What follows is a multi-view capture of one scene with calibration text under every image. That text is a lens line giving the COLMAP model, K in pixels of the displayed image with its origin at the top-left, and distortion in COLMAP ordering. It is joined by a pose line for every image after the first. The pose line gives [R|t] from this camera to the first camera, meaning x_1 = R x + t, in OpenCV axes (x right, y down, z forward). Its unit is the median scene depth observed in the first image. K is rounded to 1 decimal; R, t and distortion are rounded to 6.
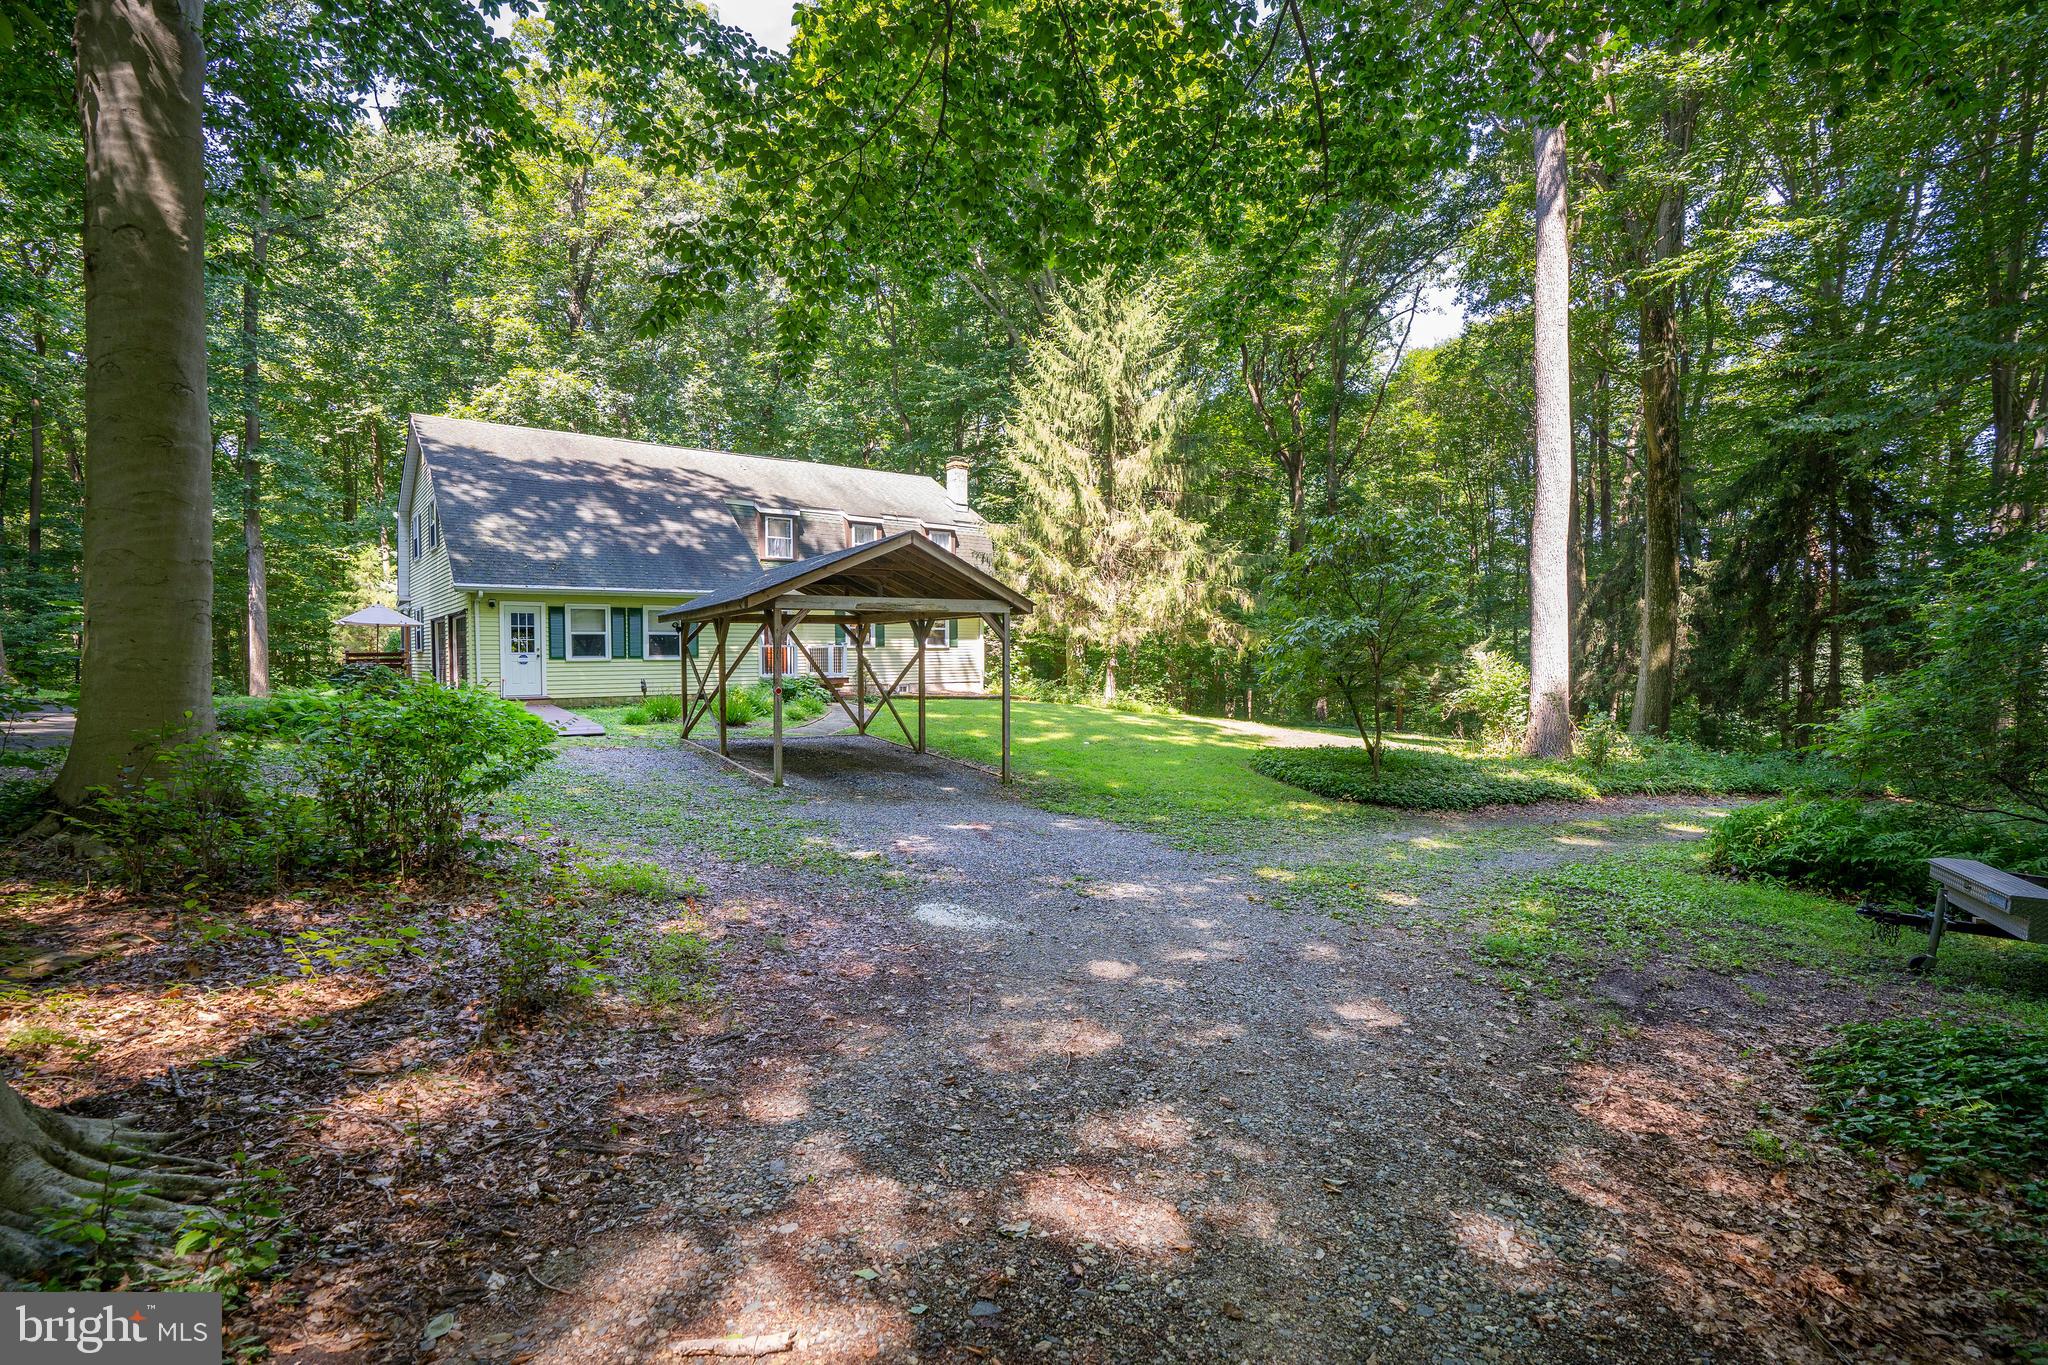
lens RADIAL K [[962.2, 0, 1019.2], [0, 962.2, 682.0], [0, 0, 1]] dist [-0.010752, 0.001118]
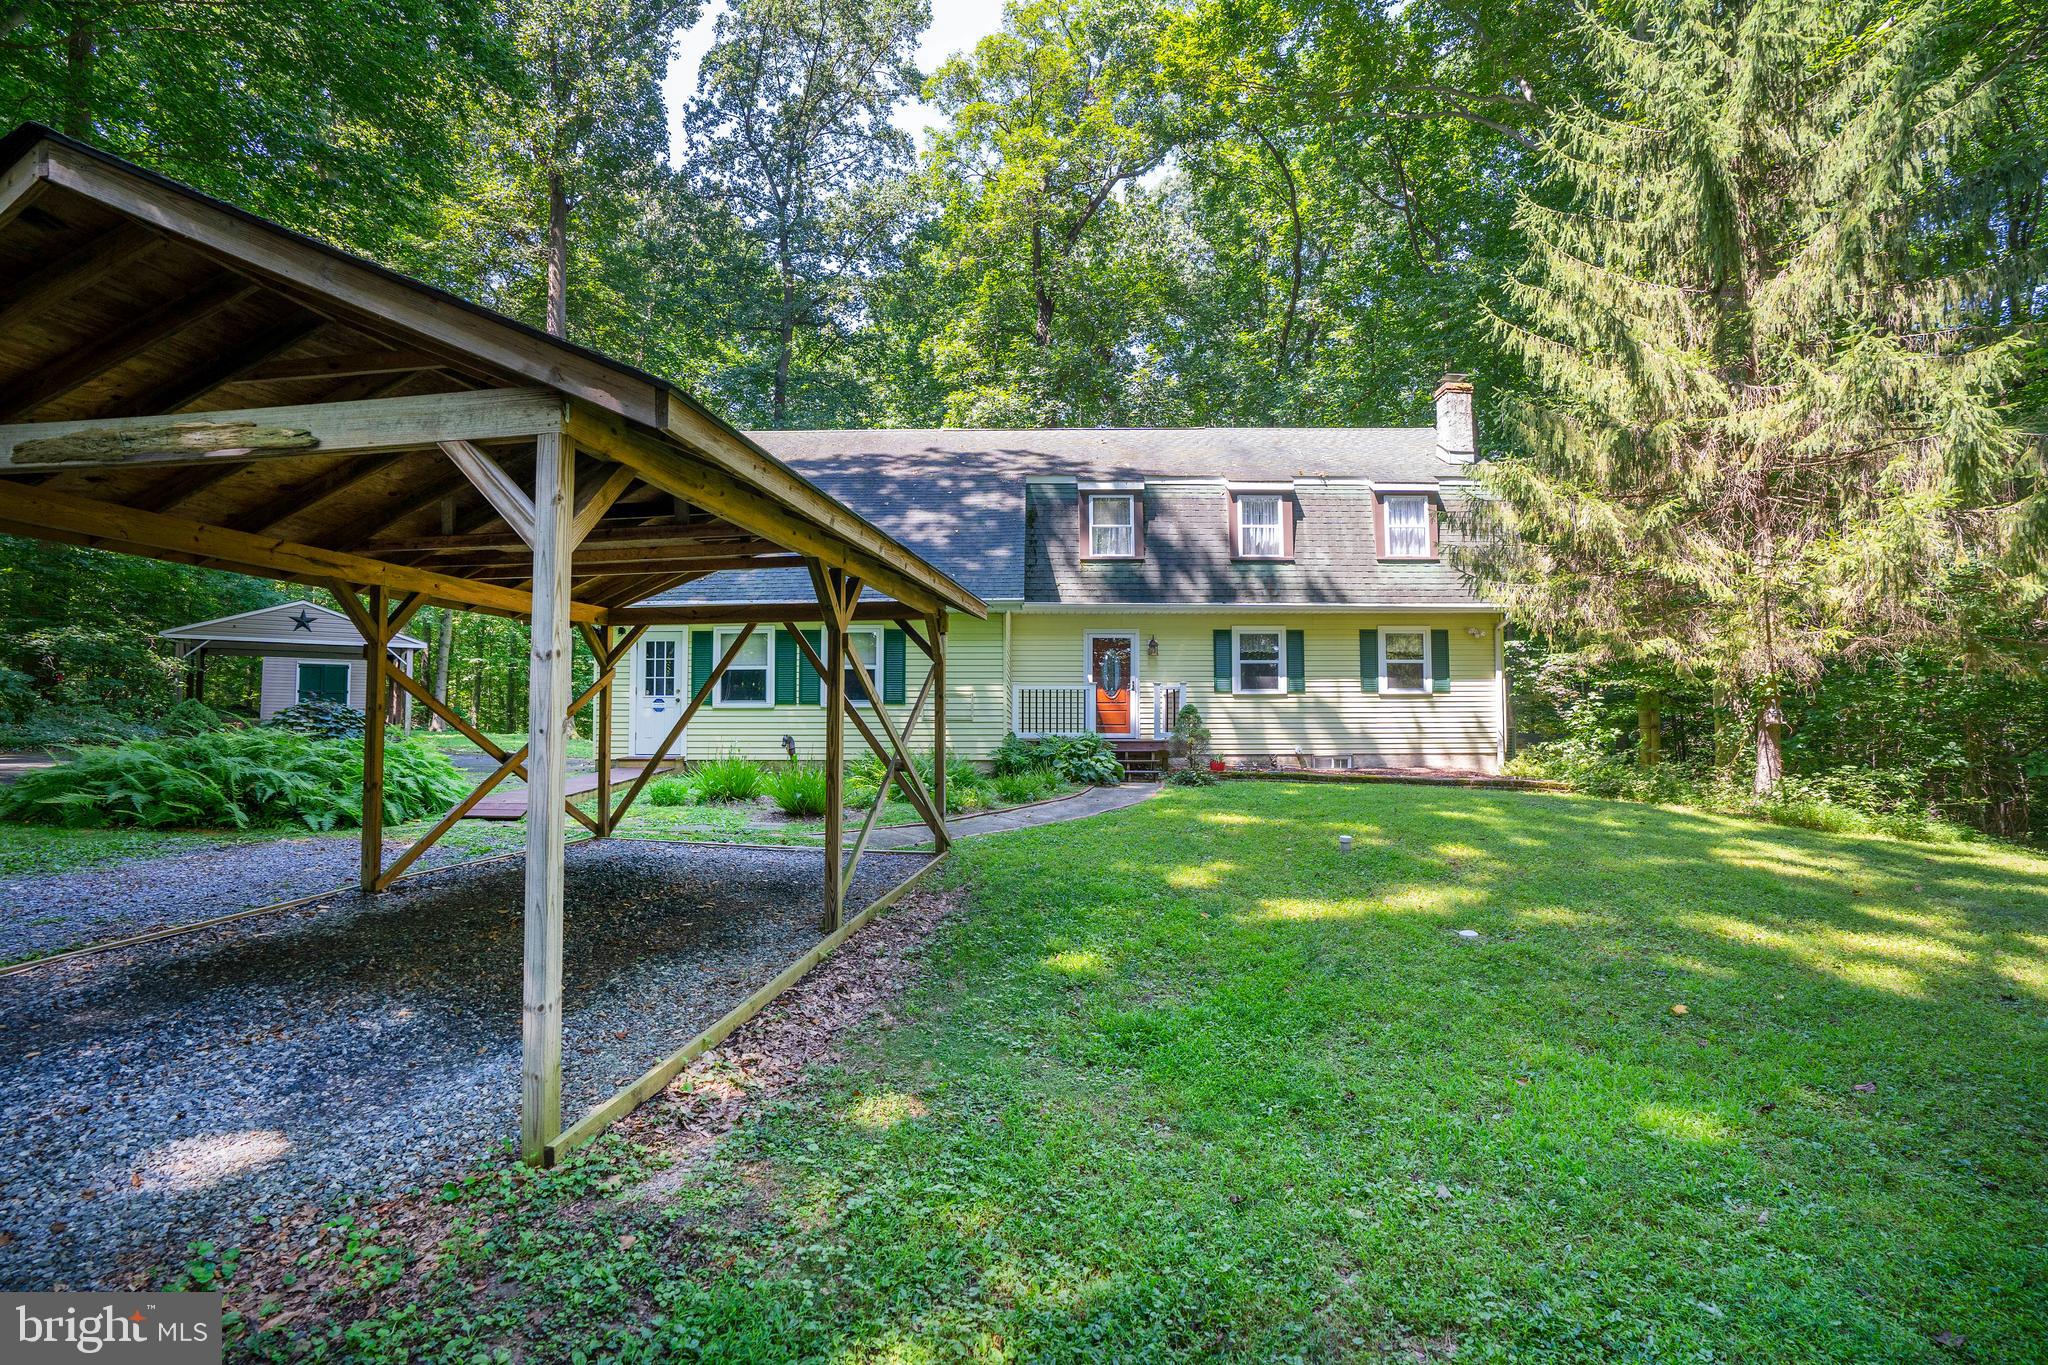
lens RADIAL K [[962.2, 0, 1033.0], [0, 962.2, 669.3], [0, 0, 1]] dist [-0.010752, 0.001118]
pose [[0.781228, -0.032348, -0.623407, 0.113176], [-0.020006, 0.996846, -0.076795, -0.000255], [0.623925, 0.072466, 0.778117, 0.440883]]
